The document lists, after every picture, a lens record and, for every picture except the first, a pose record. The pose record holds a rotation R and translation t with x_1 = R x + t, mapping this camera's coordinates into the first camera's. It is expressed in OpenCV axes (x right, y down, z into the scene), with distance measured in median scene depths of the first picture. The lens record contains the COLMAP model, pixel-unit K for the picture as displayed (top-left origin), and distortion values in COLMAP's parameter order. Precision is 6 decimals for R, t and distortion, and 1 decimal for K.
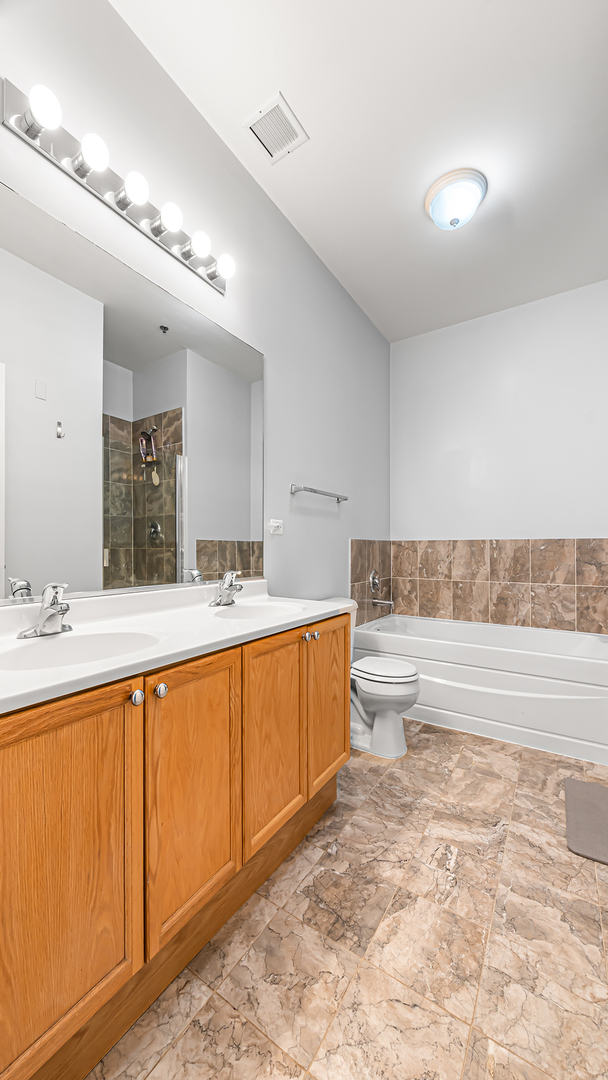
lens RADIAL K [[390.3, 0, 304.5], [0, 390.3, 544.2], [0, 0, 1]] dist [-0.001553, -0.000138]
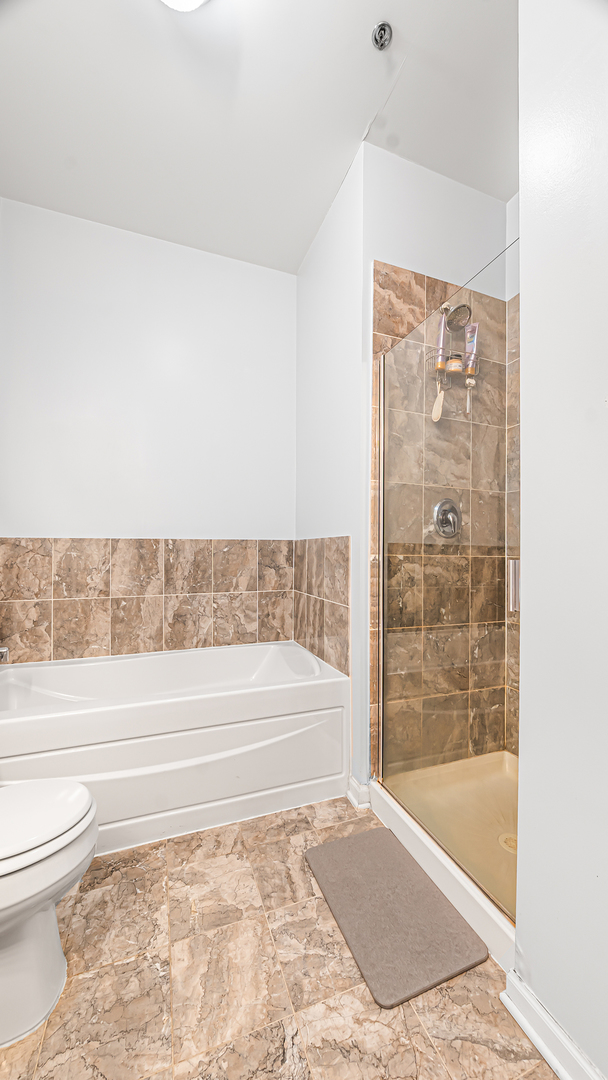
lens RADIAL K [[390.3, 0, 304.5], [0, 390.3, 544.2], [0, 0, 1]] dist [-0.001553, -0.000138]
pose [[0.591648, 0.009993, 0.806135, 0.031287], [-0.007462, 0.999948, -0.006919, 0.001686], [-0.806162, -0.001922, 0.591692, 0.357150]]
